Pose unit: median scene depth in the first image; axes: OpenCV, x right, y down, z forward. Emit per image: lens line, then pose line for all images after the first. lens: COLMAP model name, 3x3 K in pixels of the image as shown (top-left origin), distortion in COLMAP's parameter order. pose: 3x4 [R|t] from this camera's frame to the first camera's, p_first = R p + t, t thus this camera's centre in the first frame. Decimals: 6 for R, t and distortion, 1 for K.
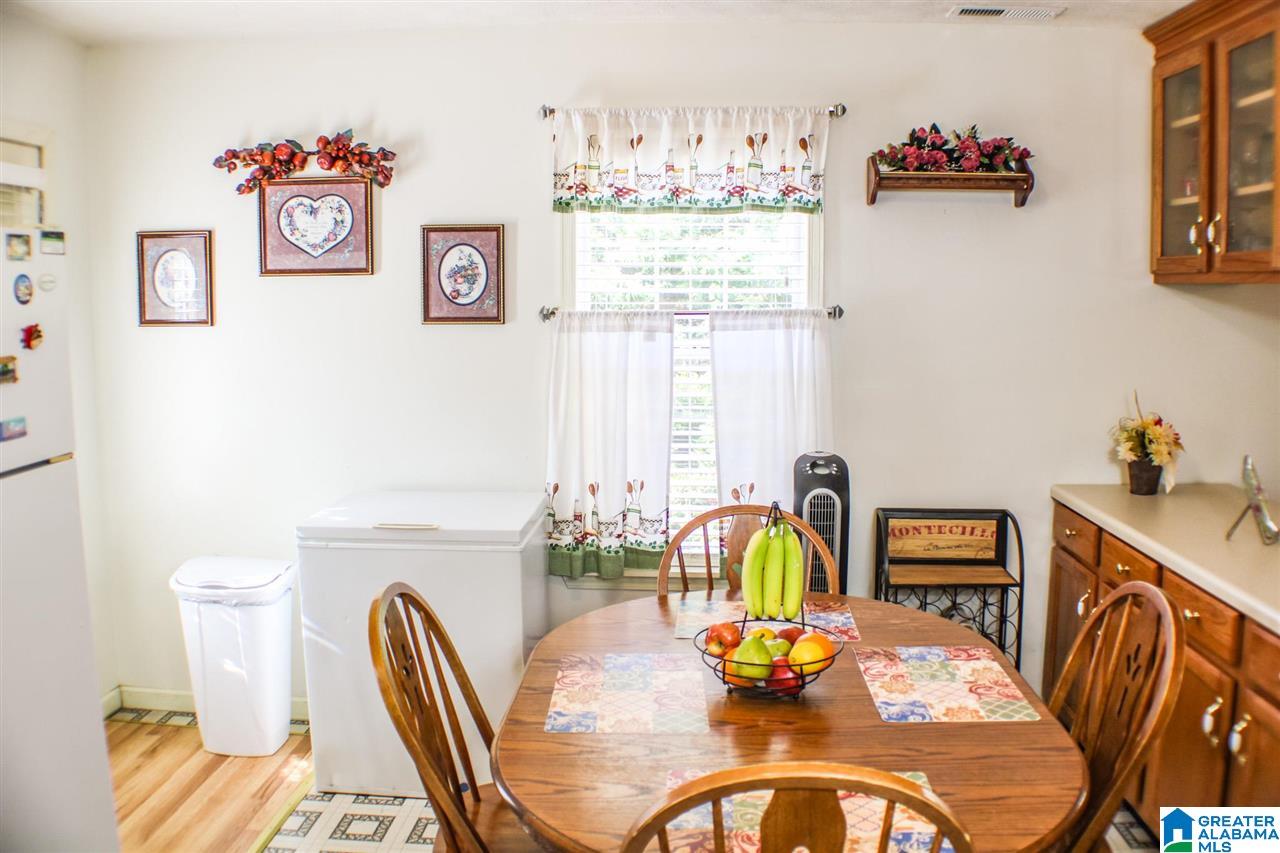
lens RADIAL K [[1078.8, 0, 640.0], [0, 1078.8, 426.5], [0, 0, 1]] dist [-0.179557, 0.058191]
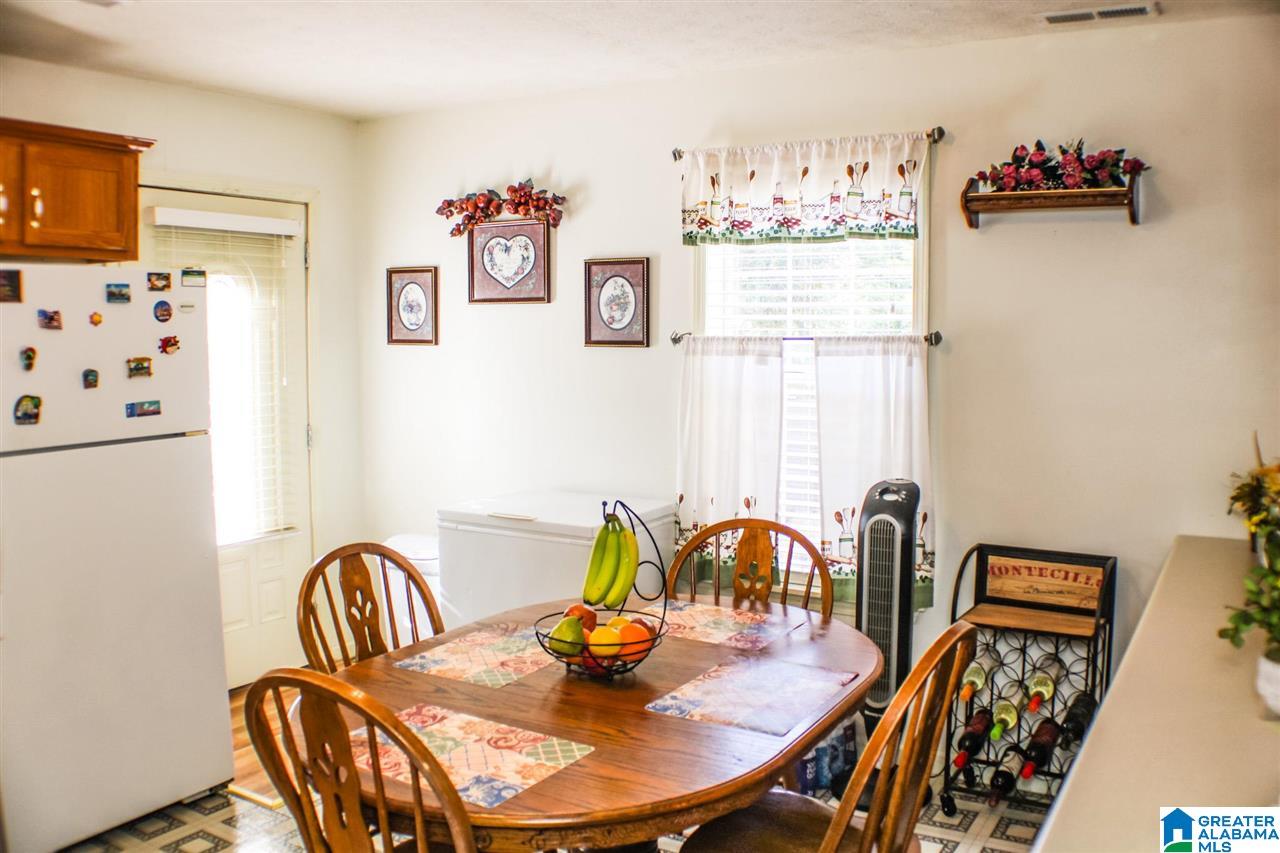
lens RADIAL K [[1078.8, 0, 640.0], [0, 1078.8, 426.5], [0, 0, 1]] dist [-0.179557, 0.058191]
pose [[0.883523, 0.043980, -0.466319, 0.402949], [-0.059944, 0.998012, -0.019448, 0.008663], [0.464536, 0.045135, 0.884403, 0.016302]]
